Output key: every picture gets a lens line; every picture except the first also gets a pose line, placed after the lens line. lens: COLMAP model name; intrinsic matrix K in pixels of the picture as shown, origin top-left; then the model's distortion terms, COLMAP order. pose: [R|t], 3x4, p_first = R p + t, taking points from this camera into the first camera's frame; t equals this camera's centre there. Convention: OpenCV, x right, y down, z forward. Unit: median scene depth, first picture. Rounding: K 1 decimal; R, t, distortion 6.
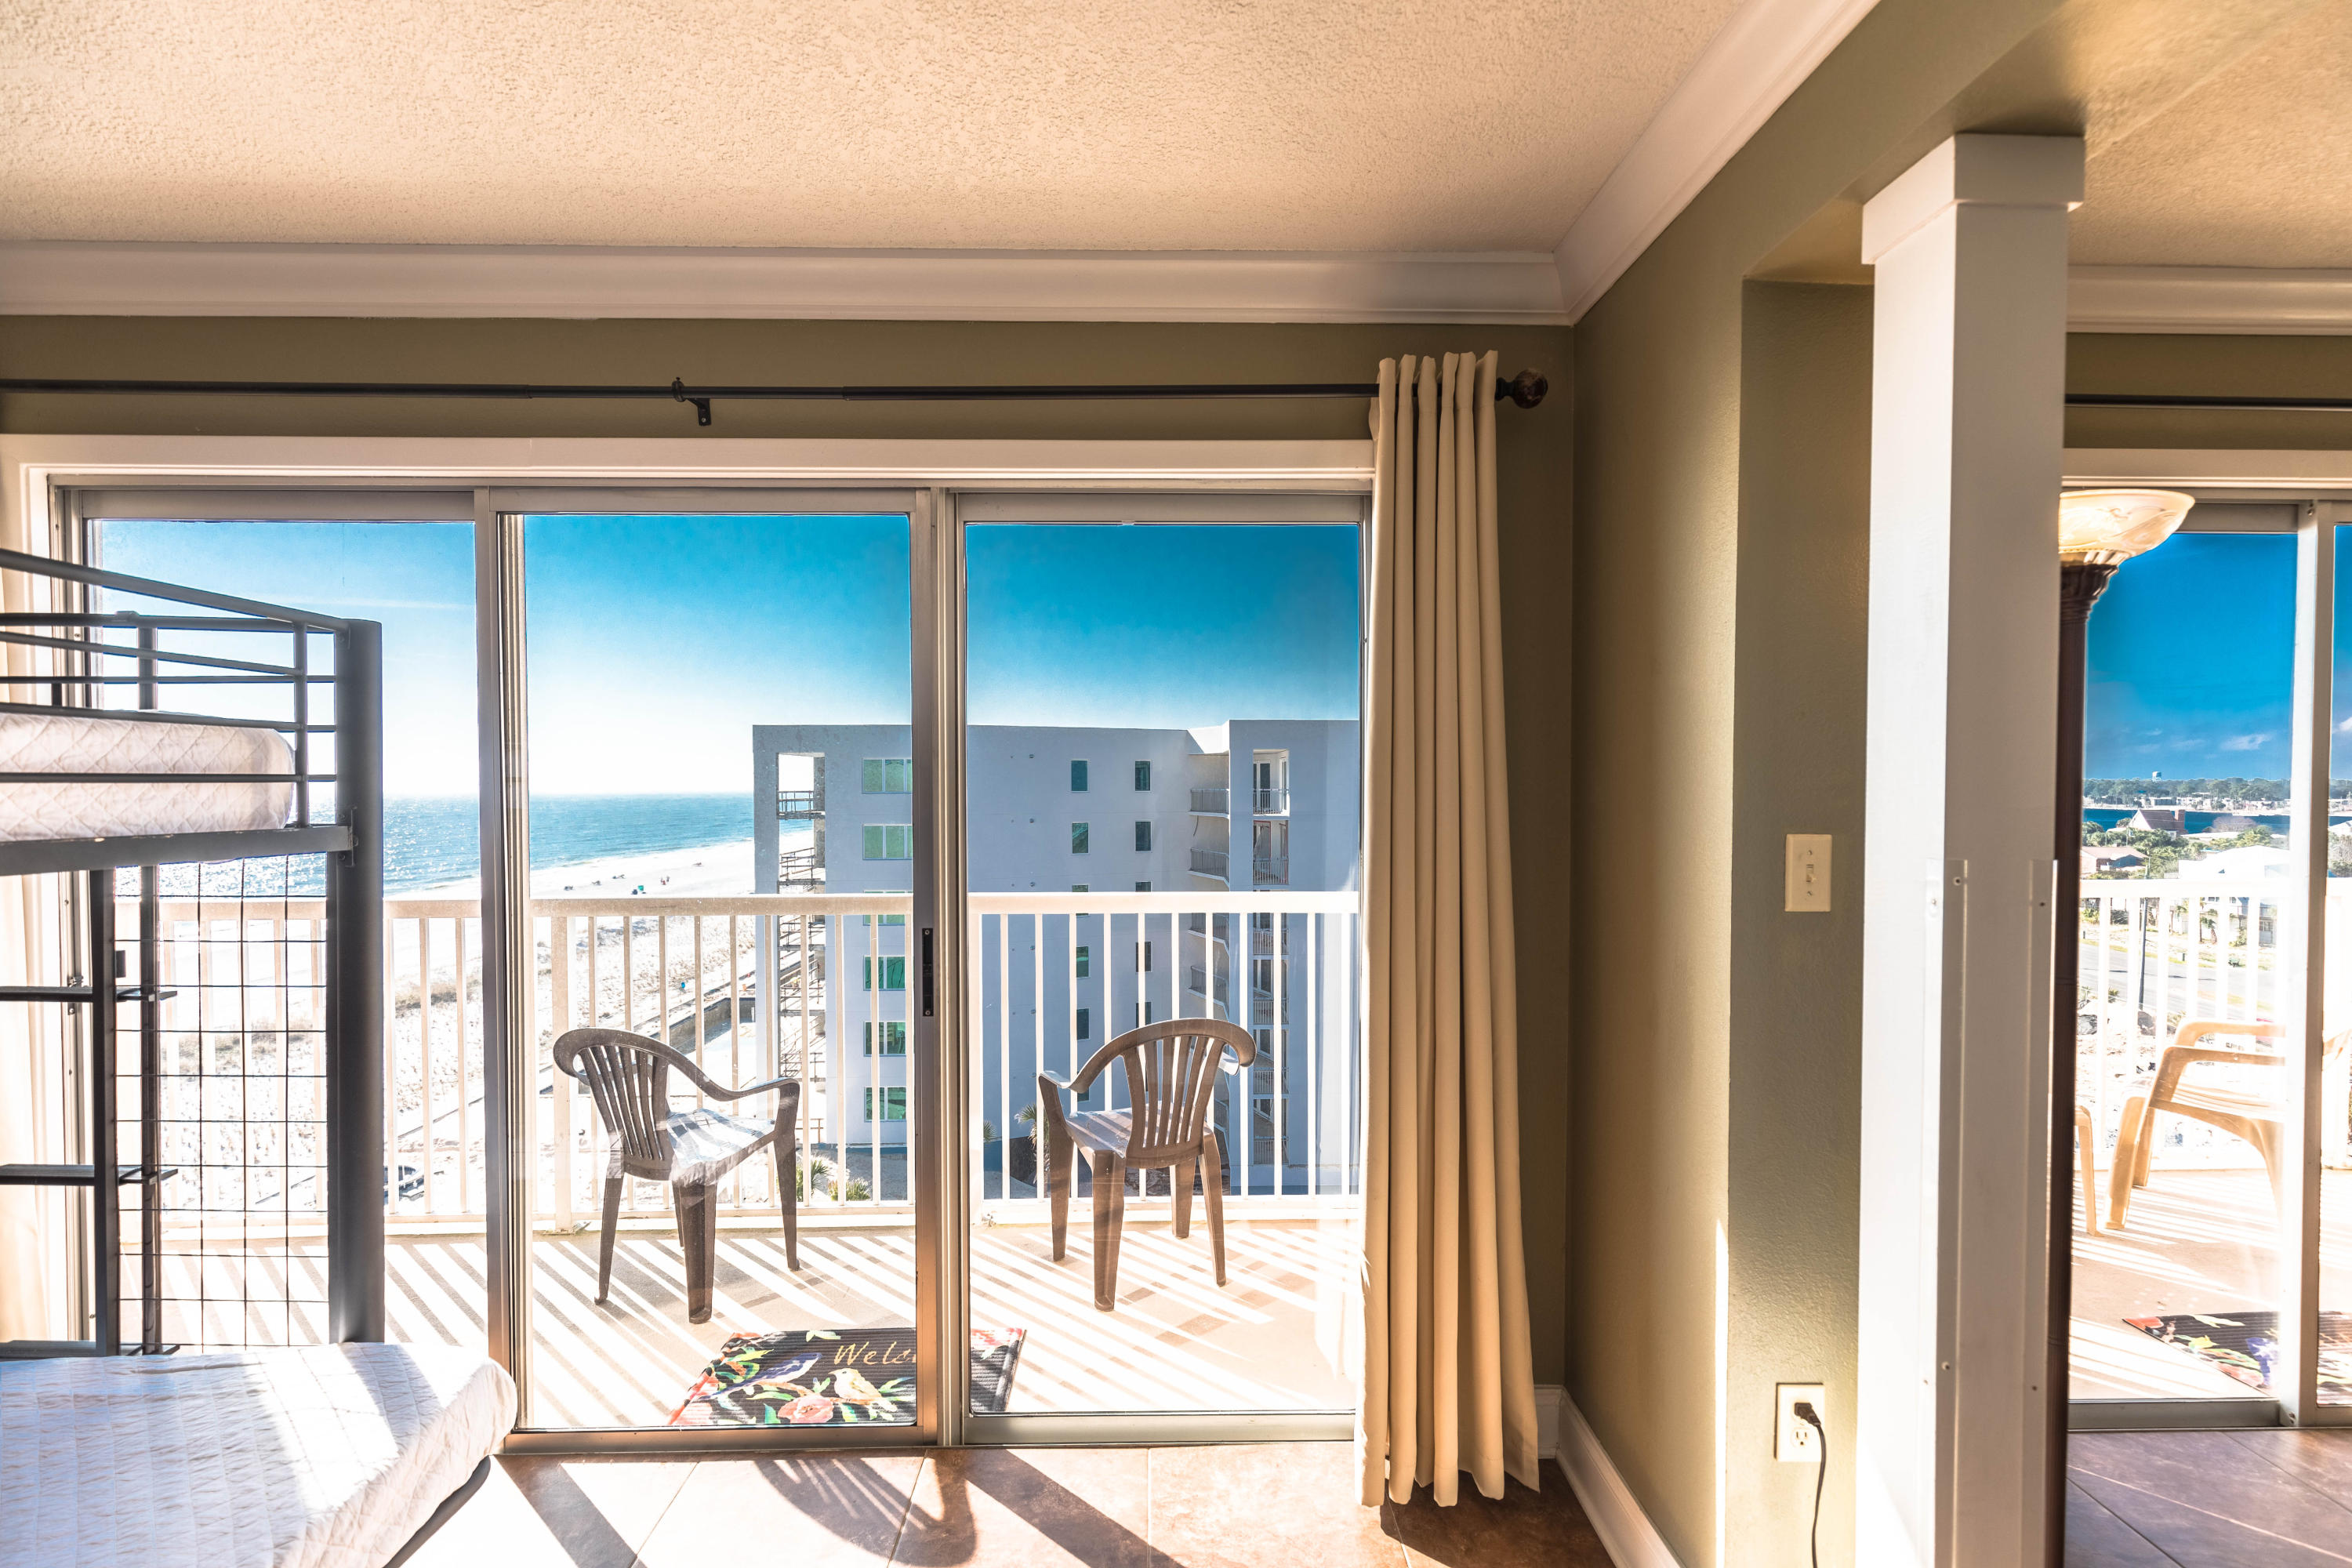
lens RADIAL K [[1071.3, 0, 1181.3], [0, 1071.3, 801.6], [0, 0, 1]] dist [0.008655, -0.001434]
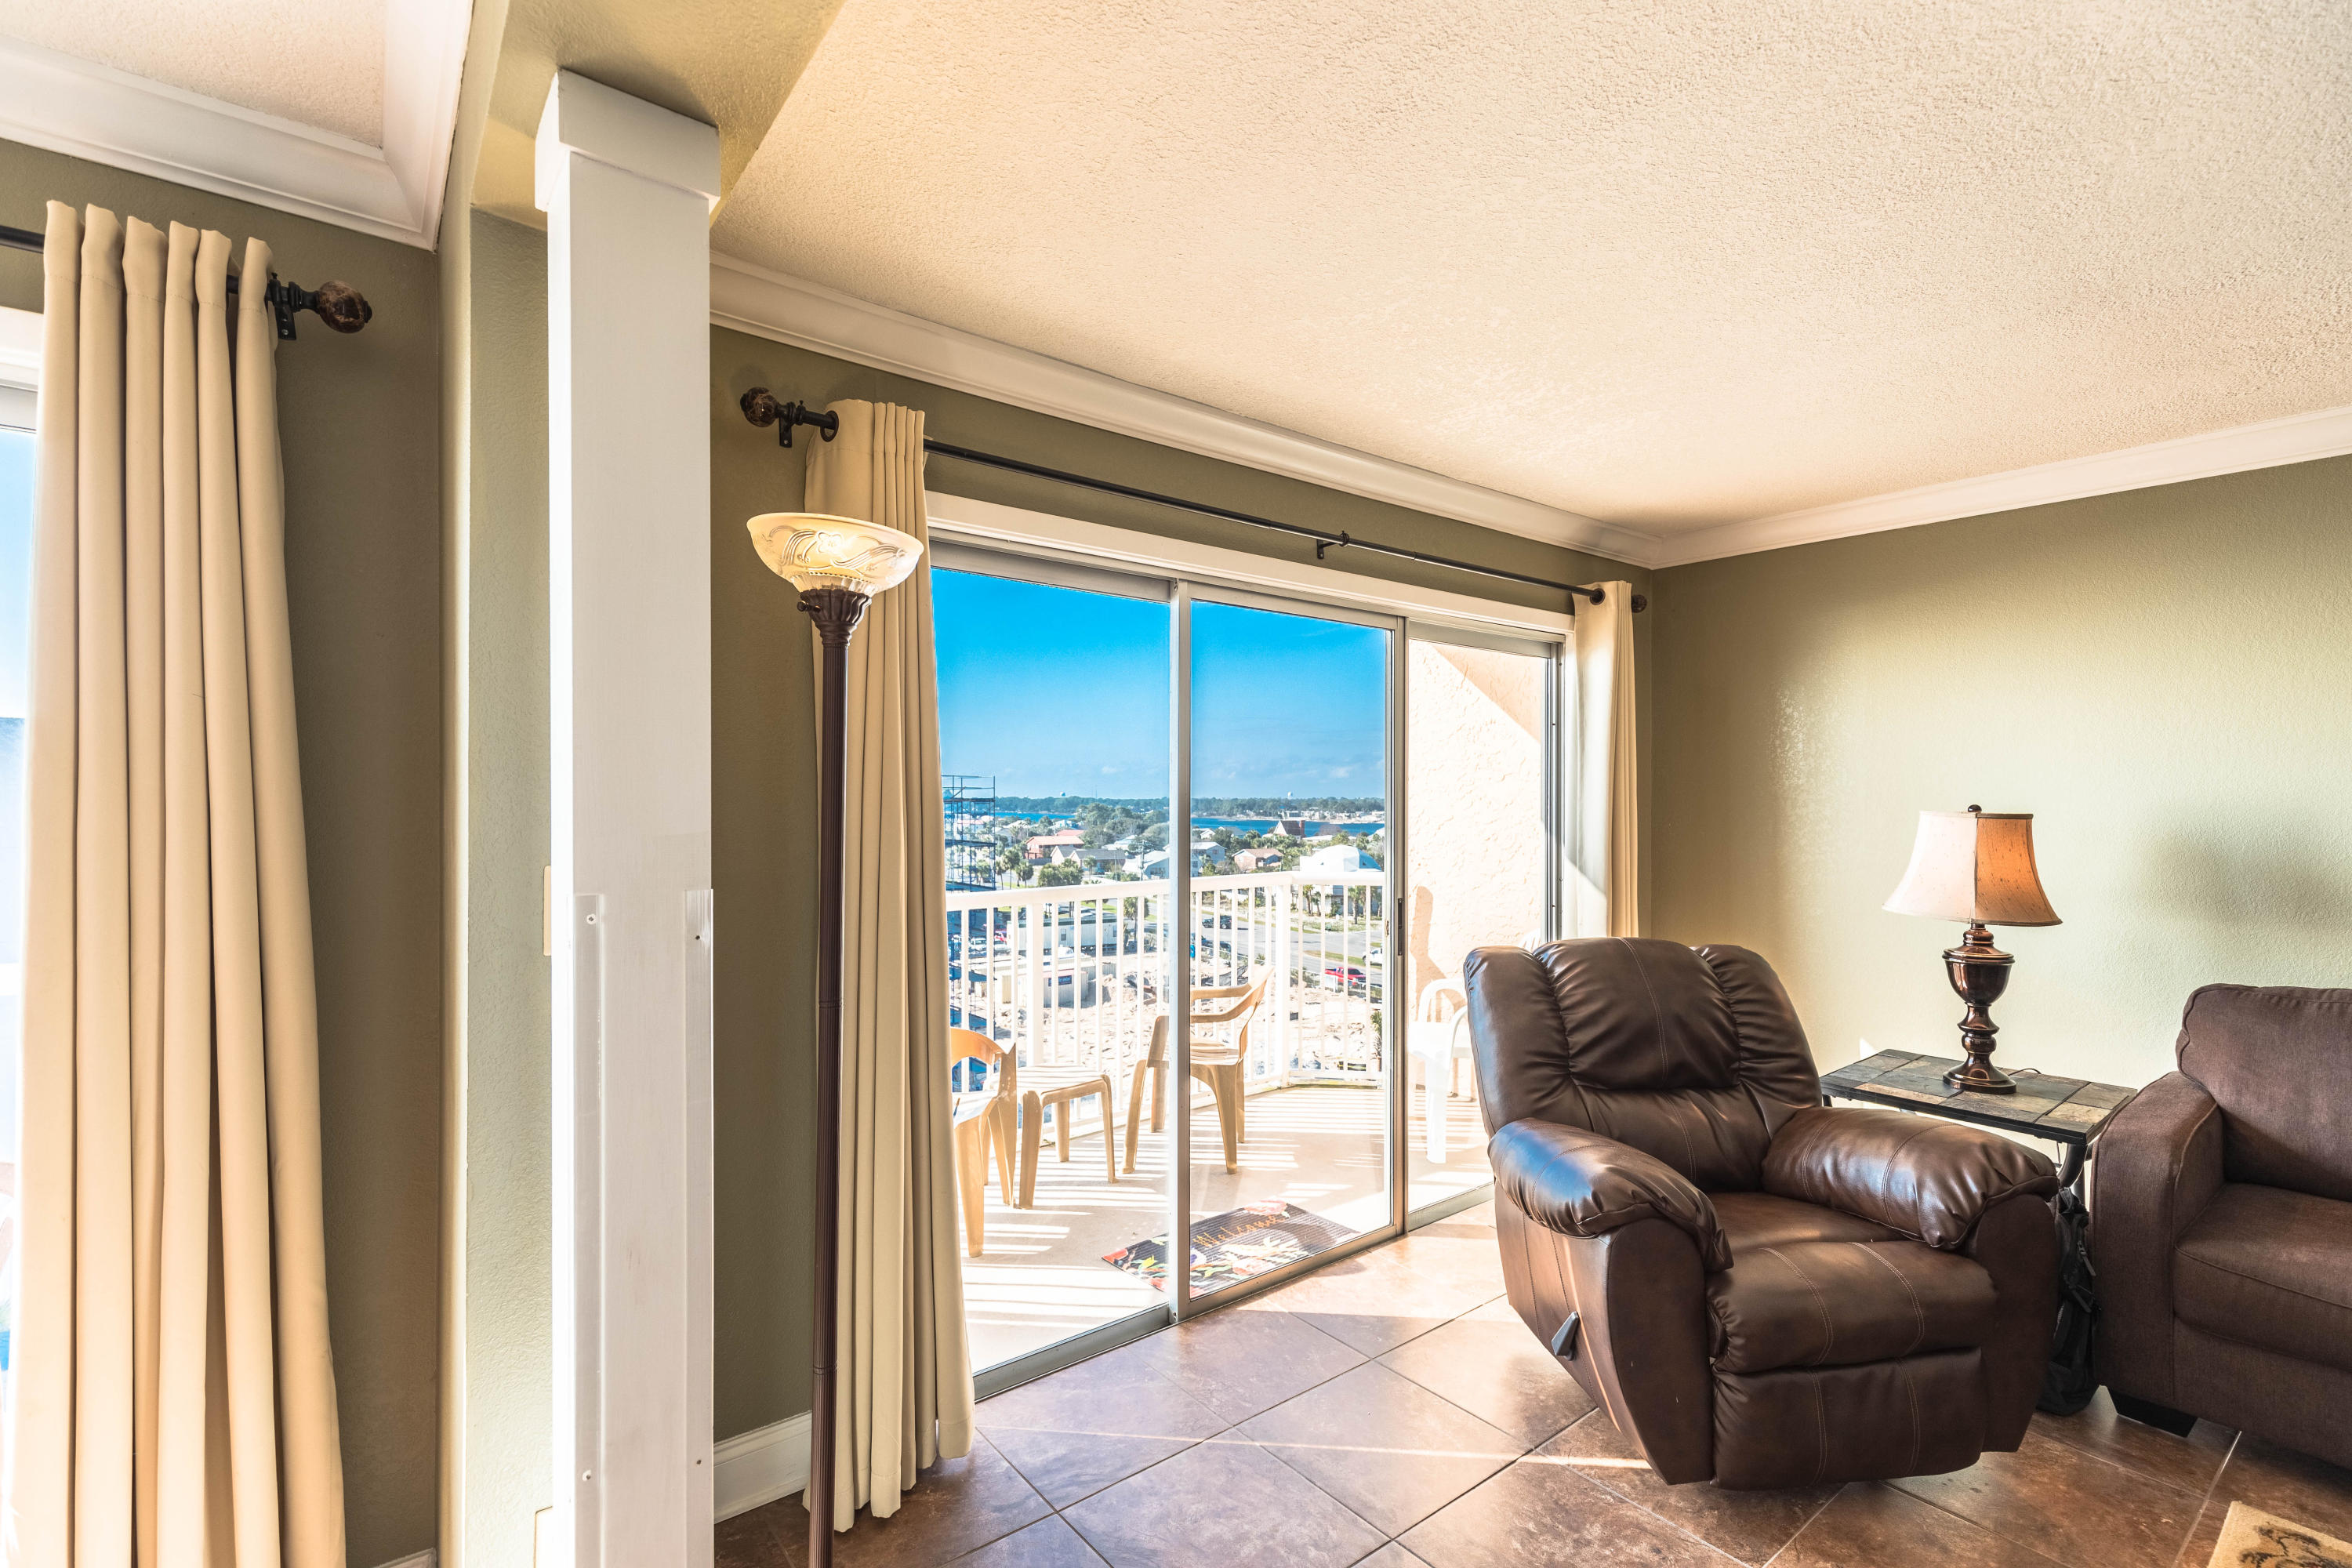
lens RADIAL K [[1071.3, 0, 1181.3], [0, 1071.3, 801.6], [0, 0, 1]] dist [0.008655, -0.001434]
pose [[0.796876, -0.002578, 0.604137, 0.337684], [0.013800, 0.999808, -0.013937, -0.001786], [-0.603985, 0.019444, 0.796759, 0.003424]]
